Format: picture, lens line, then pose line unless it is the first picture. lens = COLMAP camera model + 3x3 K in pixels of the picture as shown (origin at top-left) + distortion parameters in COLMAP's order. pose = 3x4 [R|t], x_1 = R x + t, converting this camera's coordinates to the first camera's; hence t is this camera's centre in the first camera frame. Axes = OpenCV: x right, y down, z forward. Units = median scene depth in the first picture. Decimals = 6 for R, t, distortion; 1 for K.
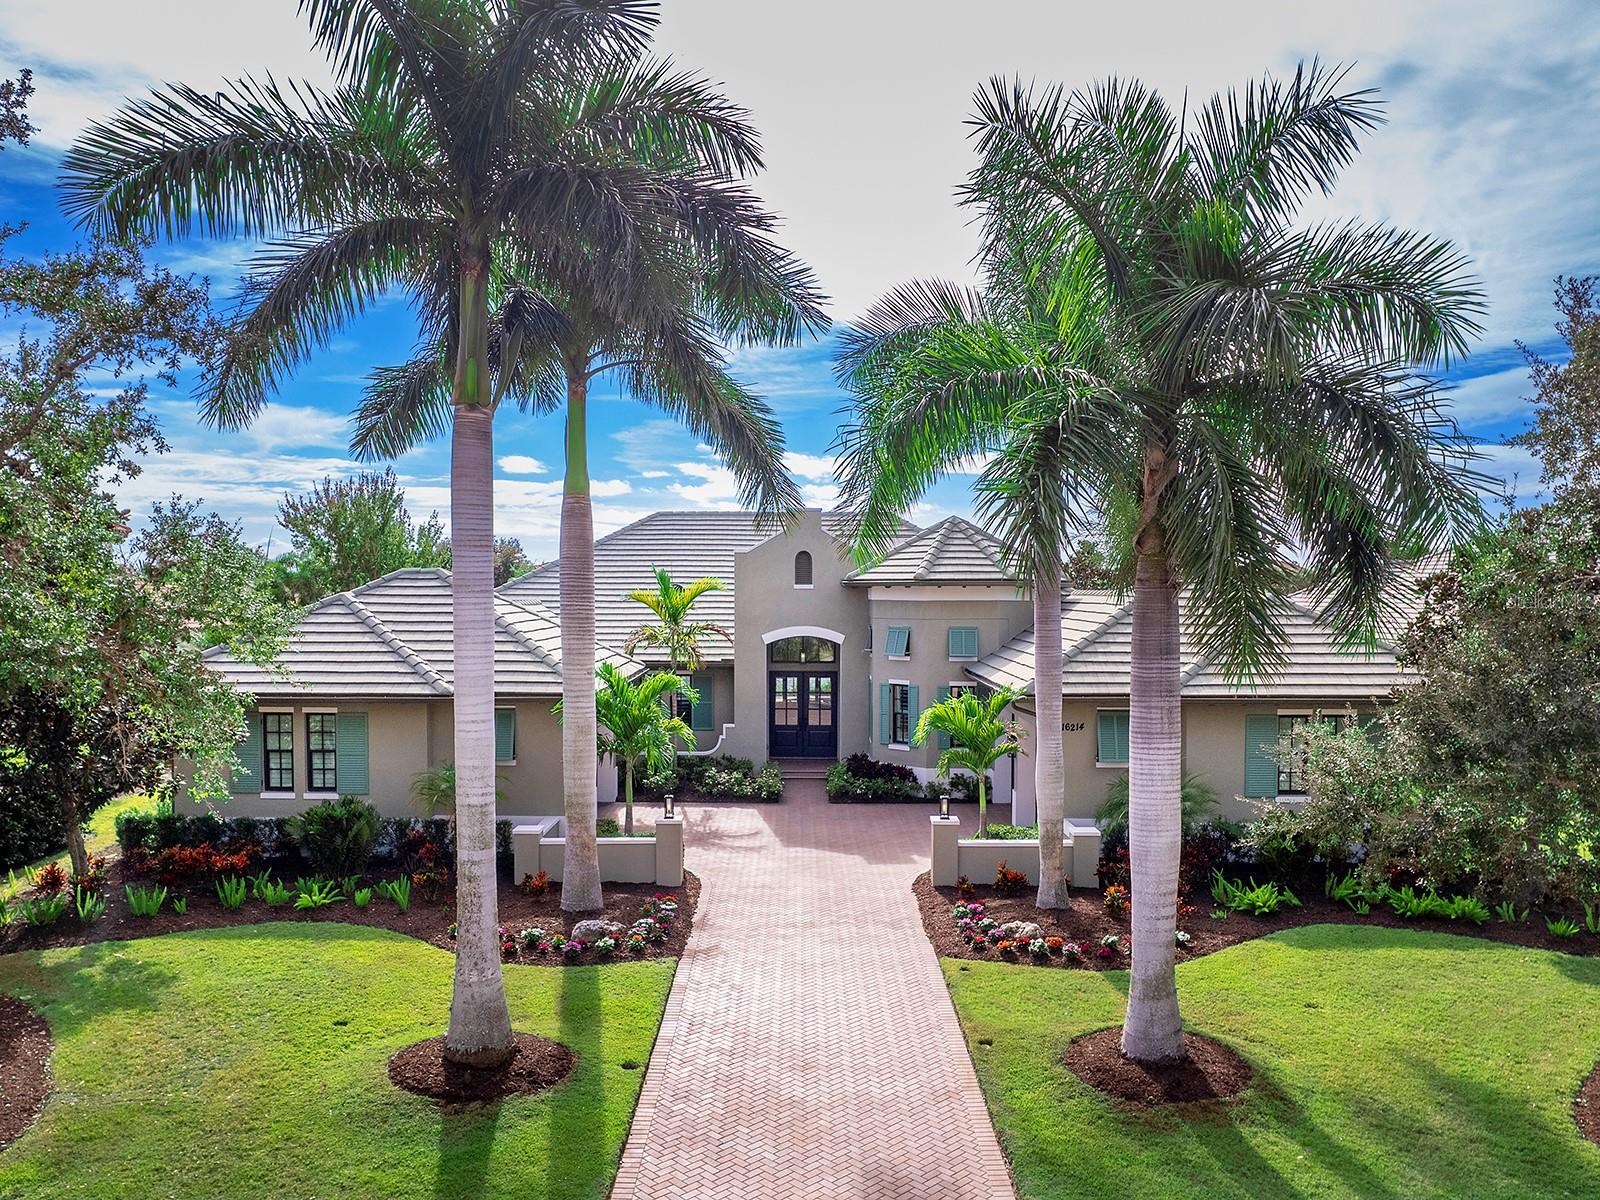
lens RADIAL K [[1301.8, 0, 800.0], [0, 1301.8, 600.0], [0, 0, 1]] dist [-0.061300, 0.033762]
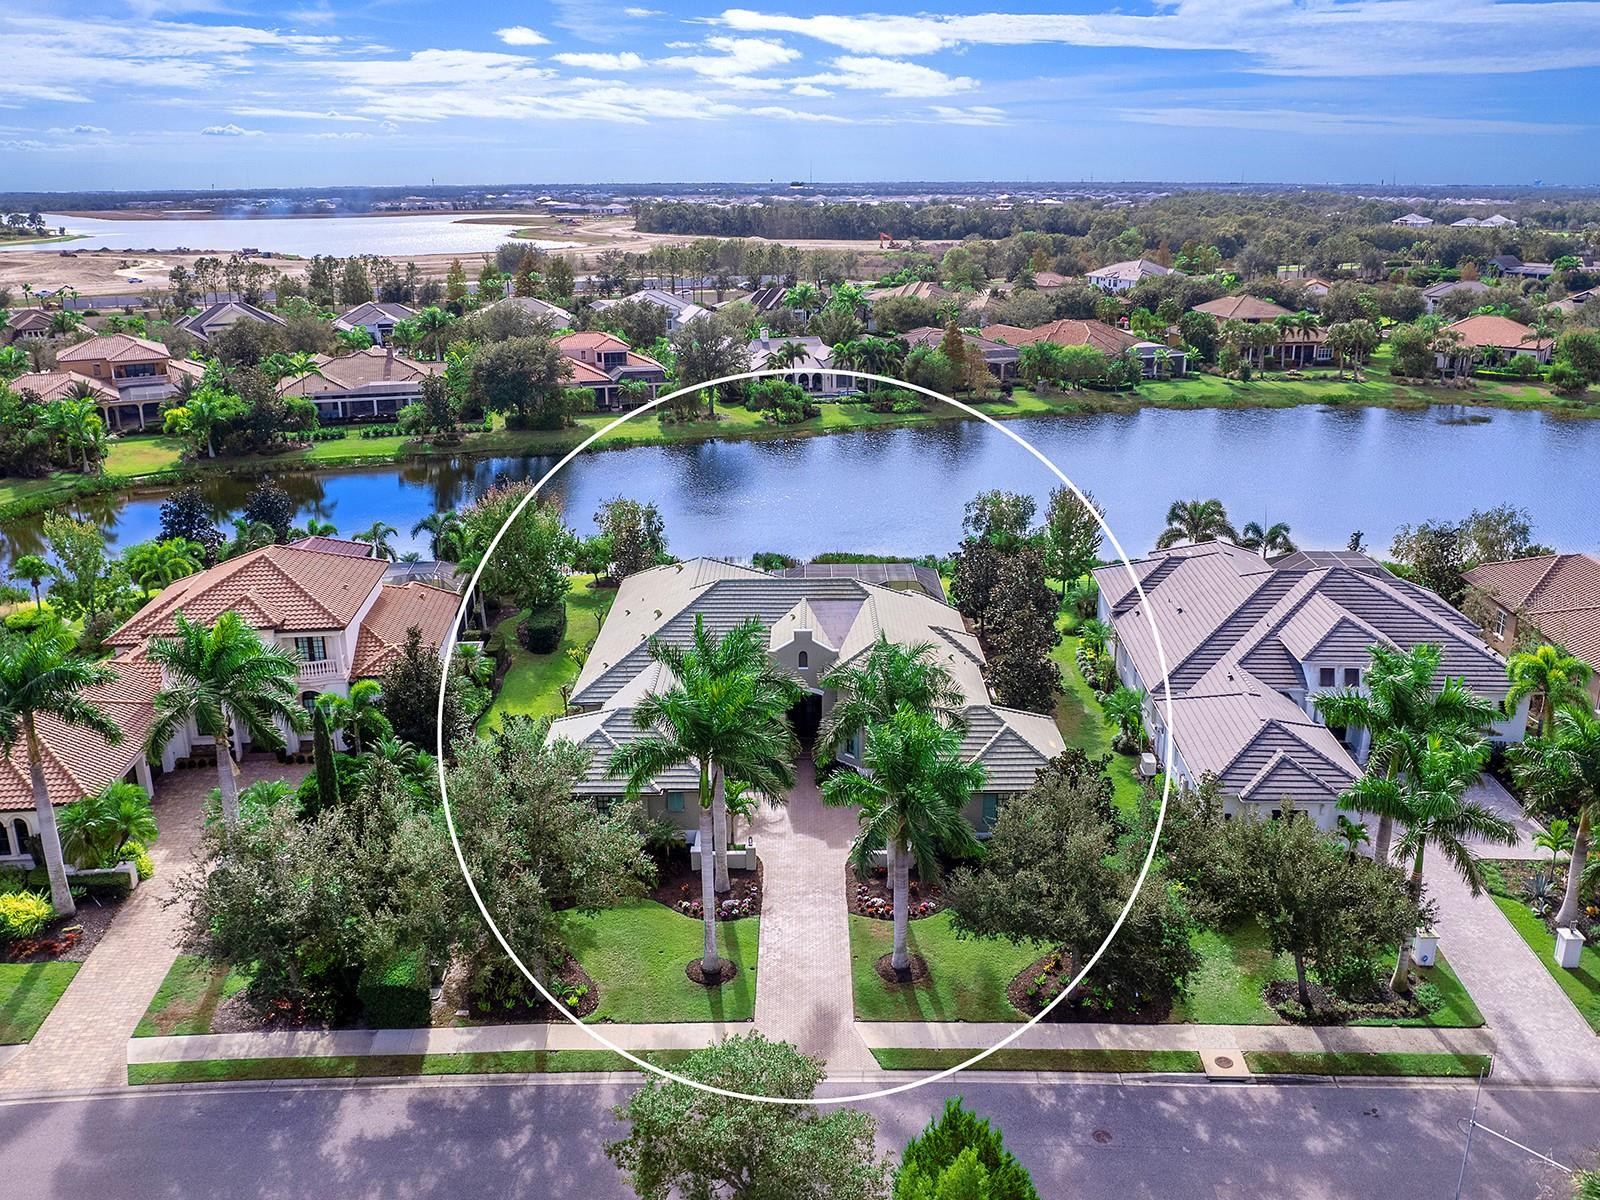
lens RADIAL K [[1321.9, 0, 826.1], [0, 1321.9, 585.7], [0, 0, 1]] dist [-0.047080, -0.006128]
pose [[0.999859, -0.011365, 0.012332, 0.027758], [0.007882, 0.967530, 0.252634, -1.189160], [-0.014803, -0.252501, 0.967483, -1.690211]]
